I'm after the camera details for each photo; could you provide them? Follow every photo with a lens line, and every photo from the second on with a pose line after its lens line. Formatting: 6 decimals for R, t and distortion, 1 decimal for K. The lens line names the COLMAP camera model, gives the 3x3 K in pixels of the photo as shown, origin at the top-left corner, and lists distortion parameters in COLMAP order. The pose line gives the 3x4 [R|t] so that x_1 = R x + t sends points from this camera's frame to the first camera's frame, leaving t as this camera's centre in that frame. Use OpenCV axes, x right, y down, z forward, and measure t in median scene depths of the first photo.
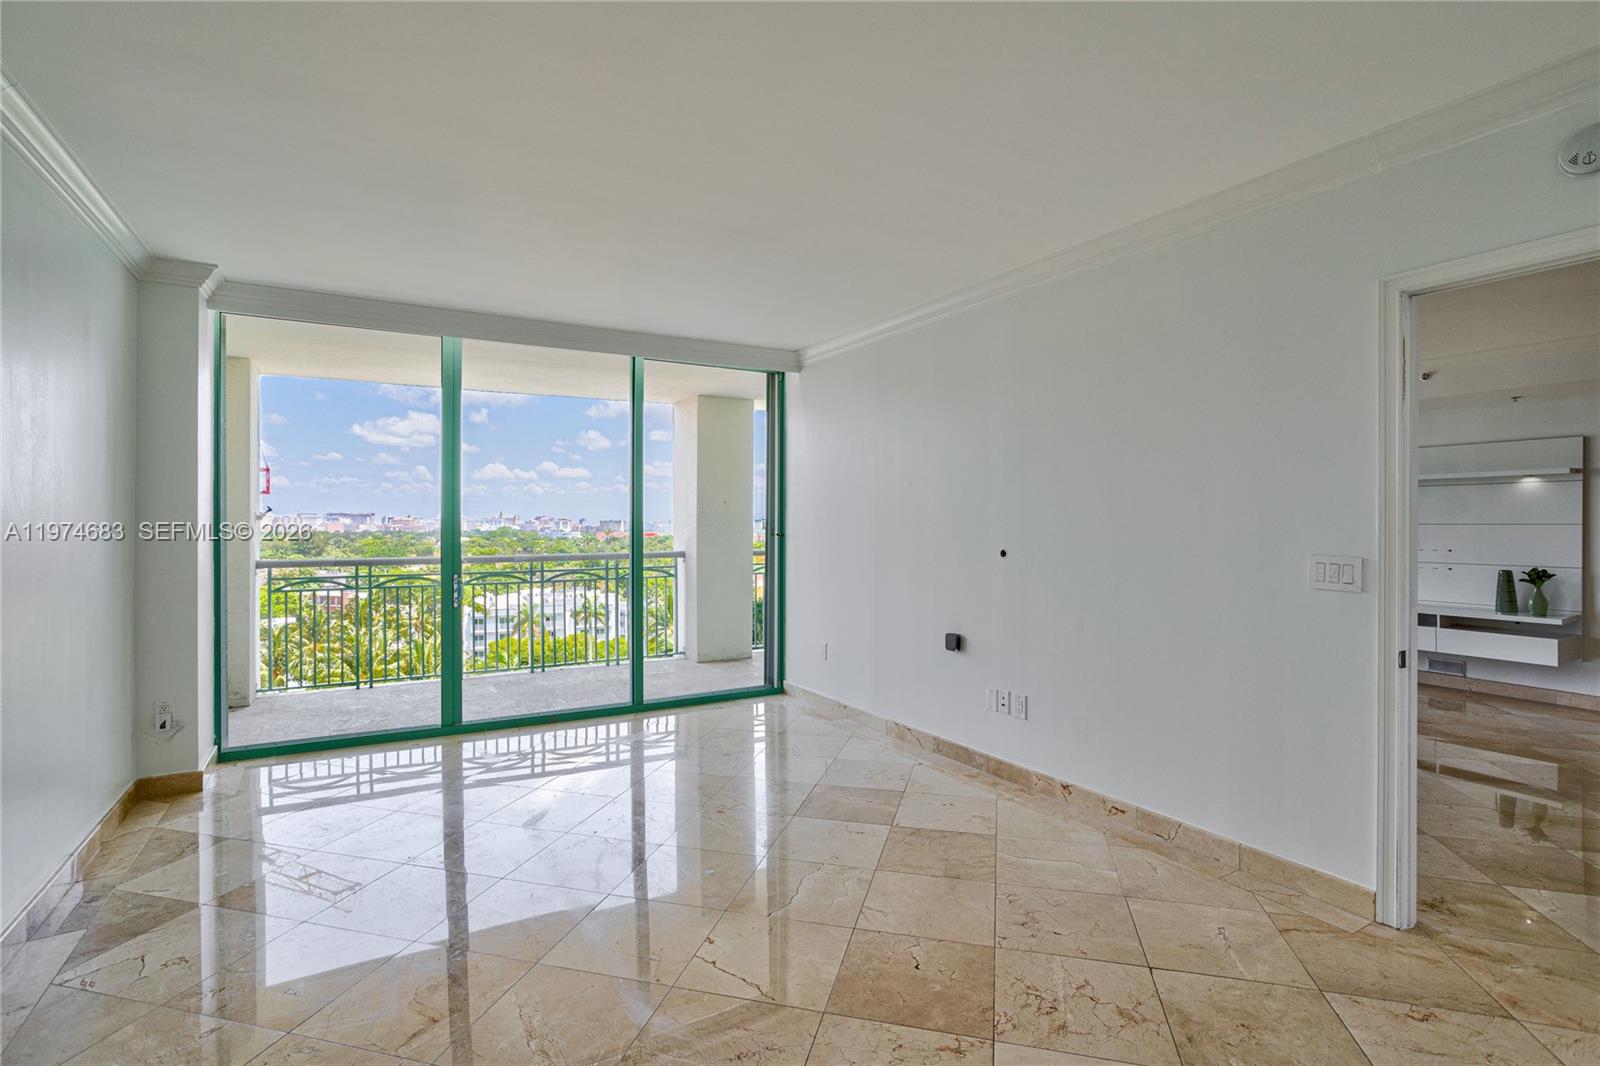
lens RADIAL K [[790.0, 0, 809.1], [0, 790.0, 525.3], [0, 0, 1]] dist [-0.053274, 0.033177]
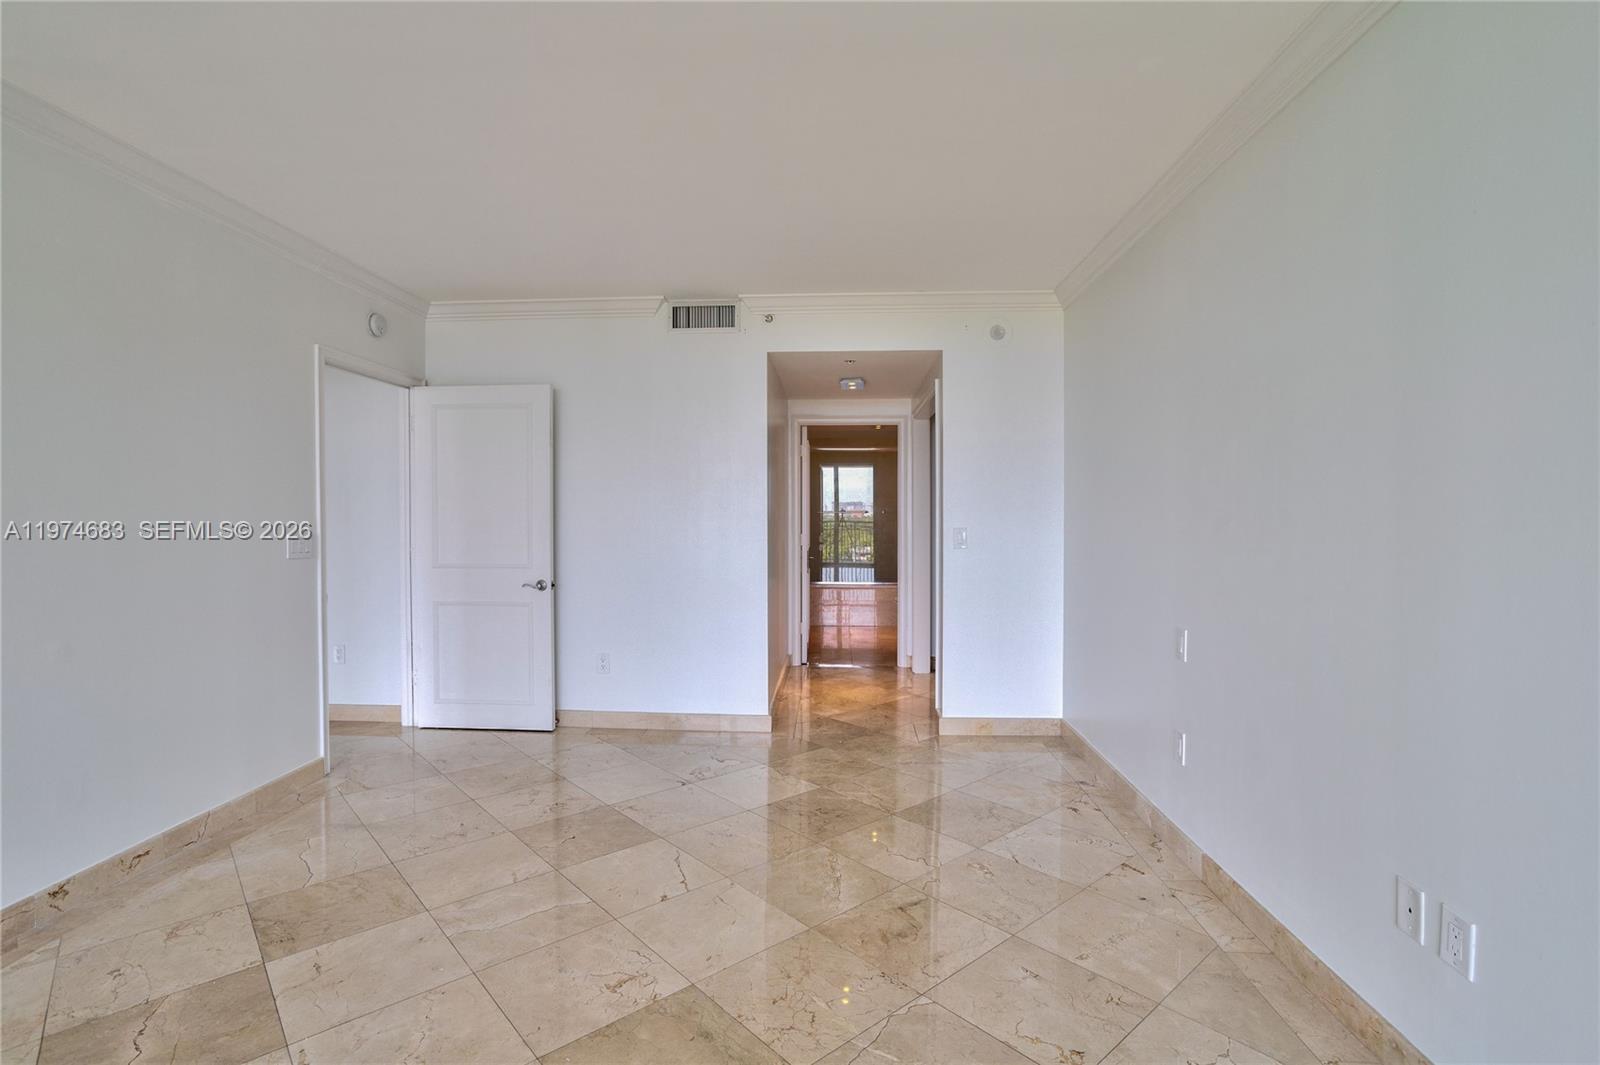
lens RADIAL K [[790.0, 0, 809.1], [0, 790.0, 524.8], [0, 0, 1]] dist [-0.053274, 0.033177]
pose [[-0.845656, -0.005740, 0.533697, -0.461994], [0.002473, 0.999889, 0.014673, 0.005740], [-0.533722, 0.013728, -0.845548, 0.962629]]
